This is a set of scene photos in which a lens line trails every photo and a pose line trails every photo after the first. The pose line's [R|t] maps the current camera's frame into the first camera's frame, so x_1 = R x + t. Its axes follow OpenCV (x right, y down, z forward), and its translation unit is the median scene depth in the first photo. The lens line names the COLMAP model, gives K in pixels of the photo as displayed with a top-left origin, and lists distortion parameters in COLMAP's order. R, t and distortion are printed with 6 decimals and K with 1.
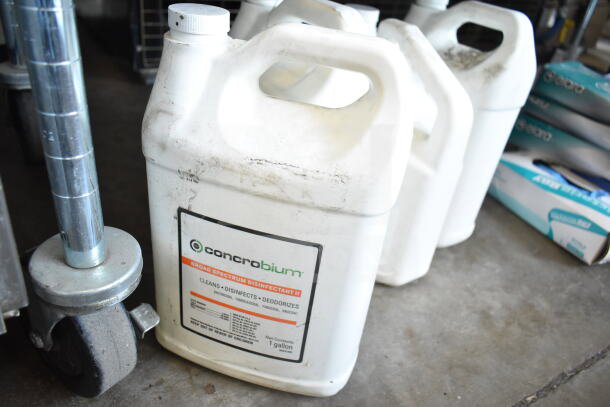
lens RADIAL K [[465.2, 0, 307.2], [0, 465.2, 202.6], [0, 0, 1]] dist [-0.030765, 0.000635]
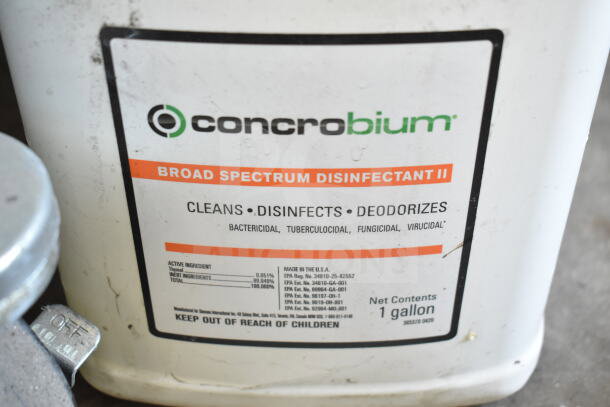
lens RADIAL K [[874.4, 0, 304.8], [0, 874.4, 204.1], [0, 0, 1]] dist [-0.030972, 0.000000]
pose [[0.962400, -0.248710, 0.109219, -0.220310], [0.229989, 0.960025, 0.159556, 0.068814], [-0.144536, -0.128437, 0.981129, 0.256405]]
